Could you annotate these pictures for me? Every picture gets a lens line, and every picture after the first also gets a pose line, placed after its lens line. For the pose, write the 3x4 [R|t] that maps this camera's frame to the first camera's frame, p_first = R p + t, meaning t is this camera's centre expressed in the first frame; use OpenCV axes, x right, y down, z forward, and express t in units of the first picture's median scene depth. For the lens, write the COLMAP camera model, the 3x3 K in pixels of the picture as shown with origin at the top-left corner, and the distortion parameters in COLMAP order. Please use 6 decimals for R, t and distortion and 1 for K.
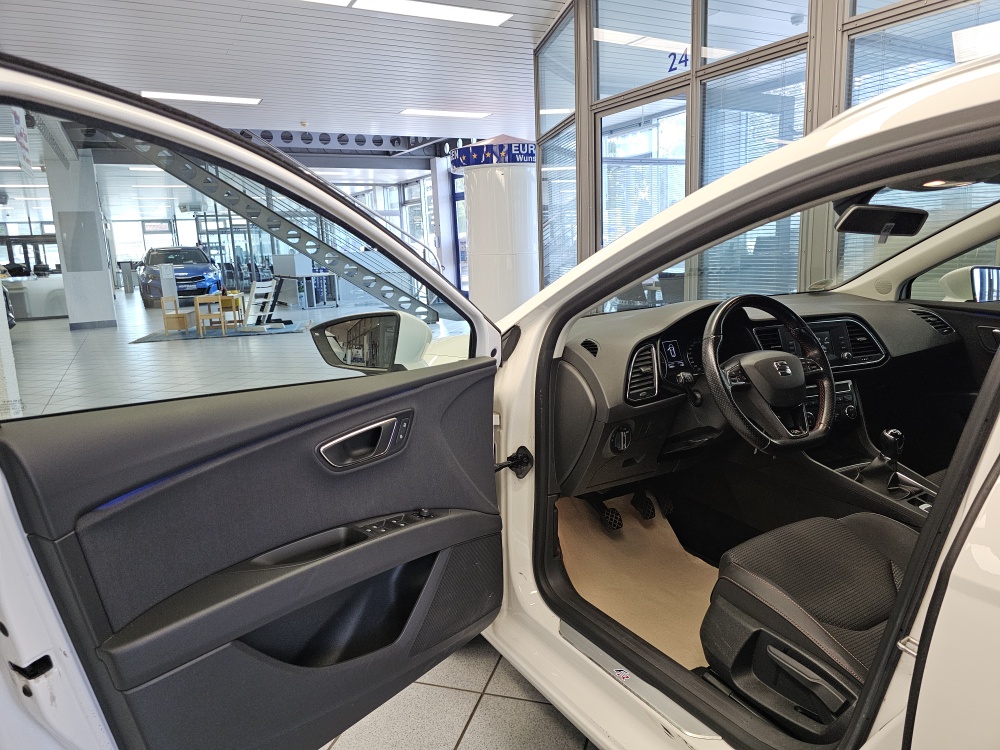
lens RADIAL K [[695.4, 0, 495.7], [0, 695.4, 372.2], [0, 0, 1]] dist [0.060862, -0.056195]
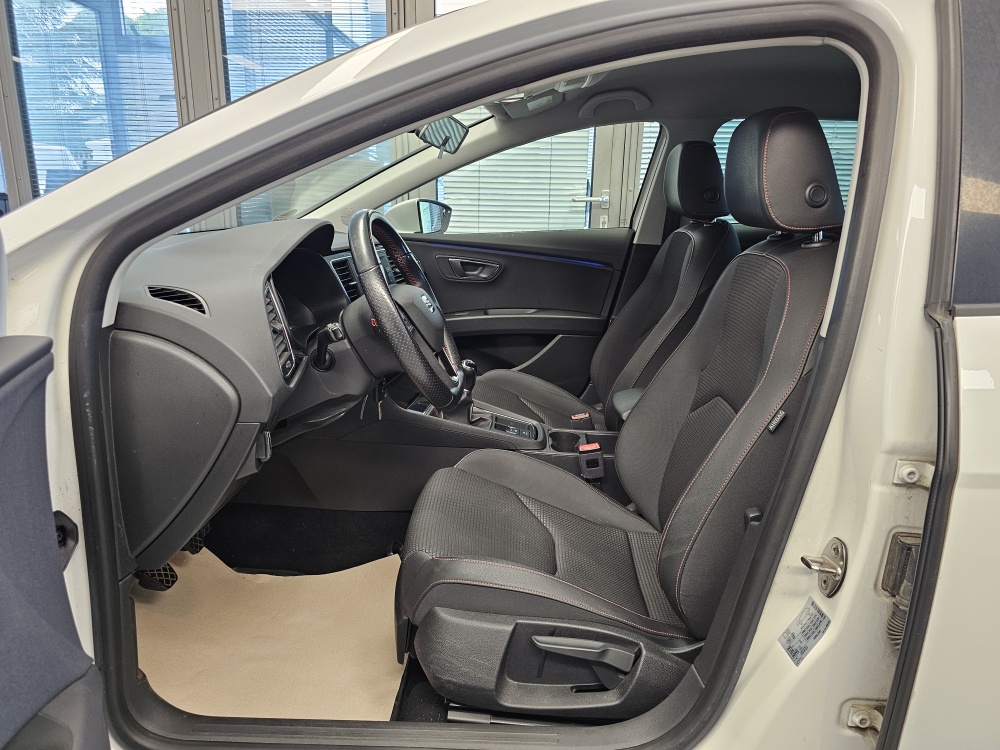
lens RADIAL K [[695.4, 0, 501.8], [0, 695.4, 369.7], [0, 0, 1]] dist [0.060862, -0.056195]
pose [[0.526515, -0.172671, 0.832446, -0.206067], [0.124429, 0.984265, 0.125462, -0.018421], [-0.841011, 0.037523, 0.539716, 0.471706]]
